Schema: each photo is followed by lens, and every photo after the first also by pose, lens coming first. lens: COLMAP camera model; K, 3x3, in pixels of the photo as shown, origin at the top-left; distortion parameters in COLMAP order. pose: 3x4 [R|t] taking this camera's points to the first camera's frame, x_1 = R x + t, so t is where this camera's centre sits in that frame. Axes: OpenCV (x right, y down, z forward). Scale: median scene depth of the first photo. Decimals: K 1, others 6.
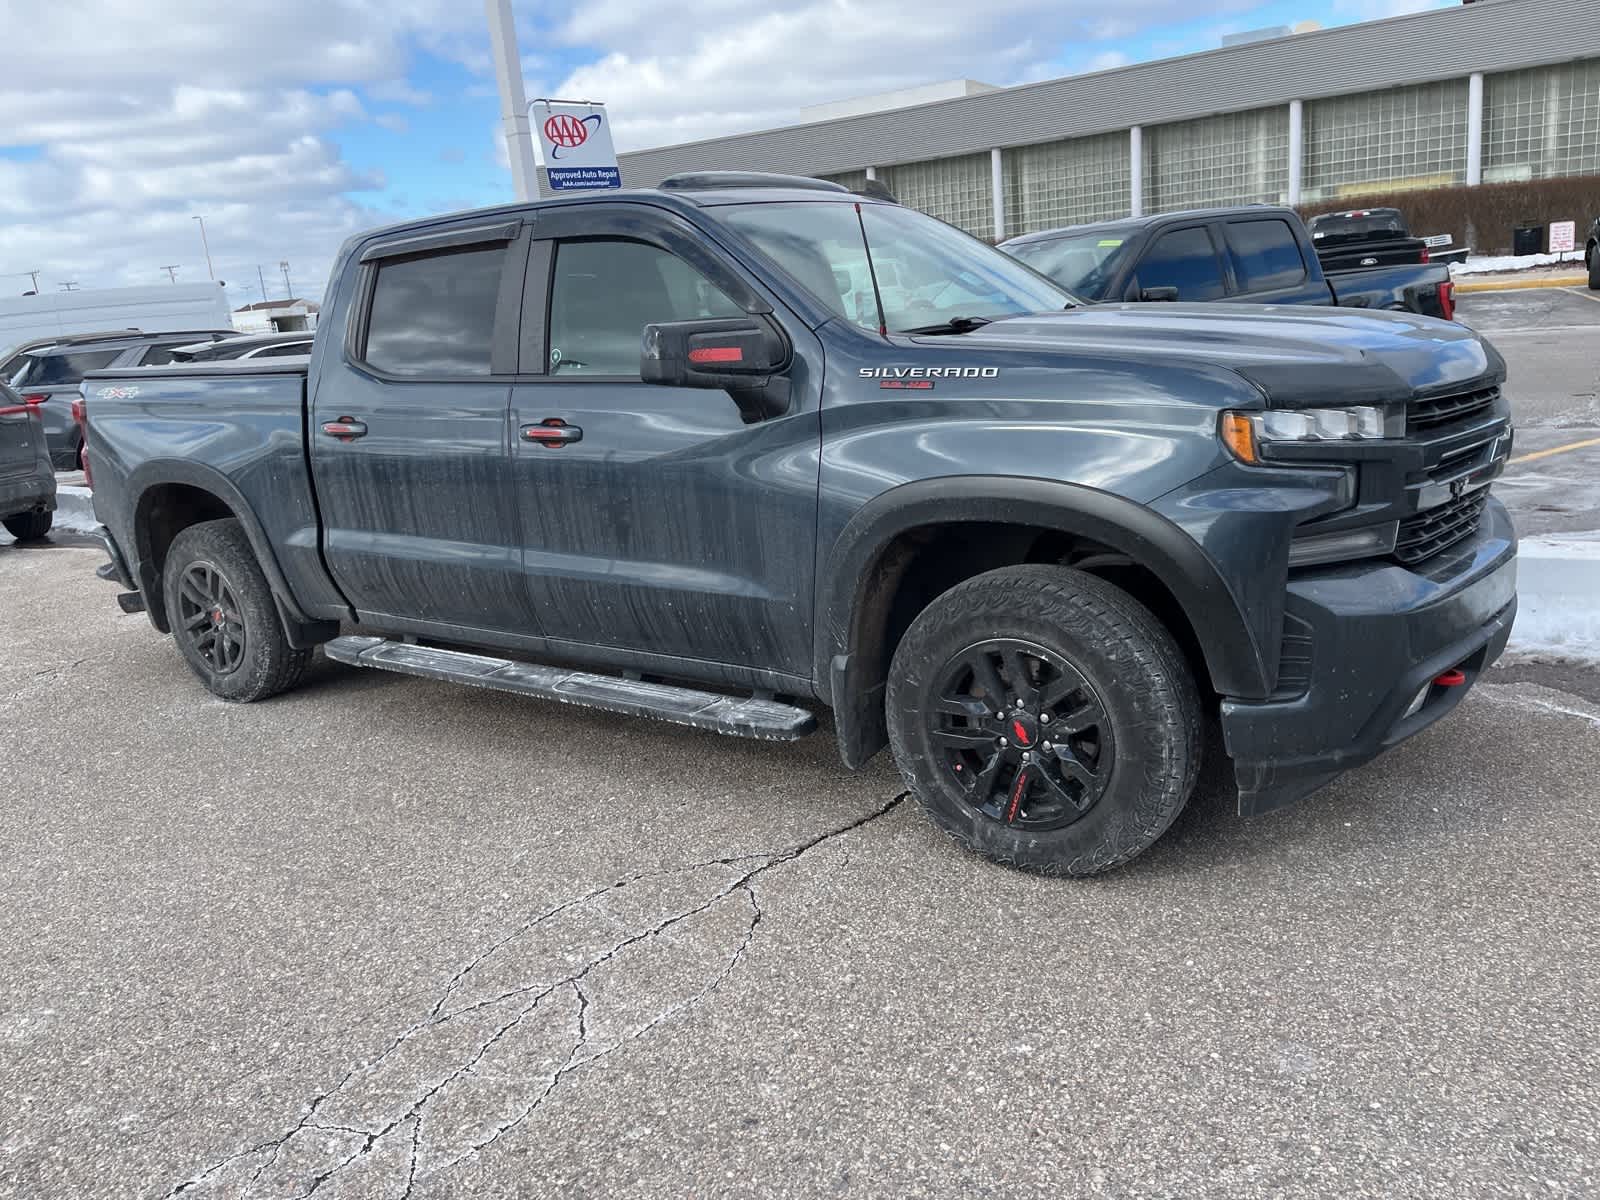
lens RADIAL K [[1268.1, 0, 794.4], [0, 1268.1, 606.0], [0, 0, 1]] dist [0.090222, -0.137409]
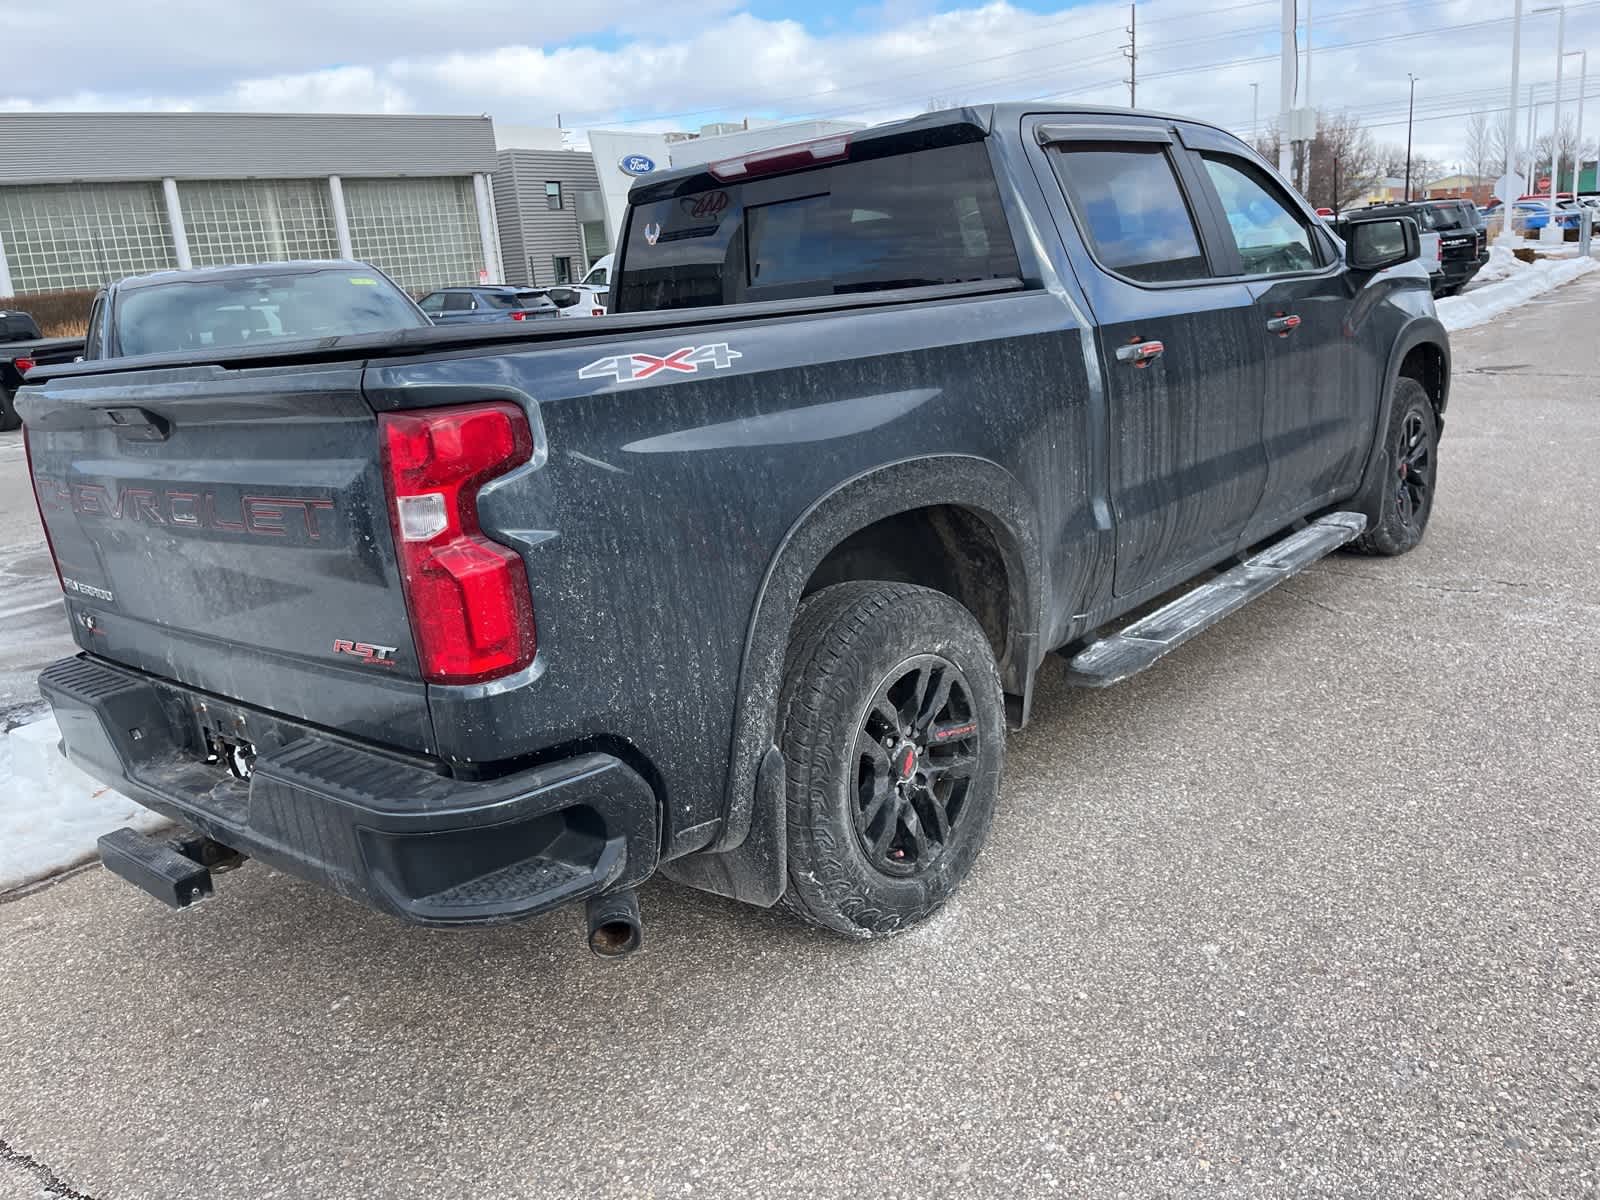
lens RADIAL K [[1275.0, 0, 800.0], [0, 1275.0, 600.0], [0, 0, 1]] dist [0.097639, -0.150270]
pose [[0.056419, -0.155777, 0.986180, -1.331995], [0.327107, 0.936120, 0.129156, -0.189057], [-0.943302, 0.315299, 0.103770, 1.338772]]
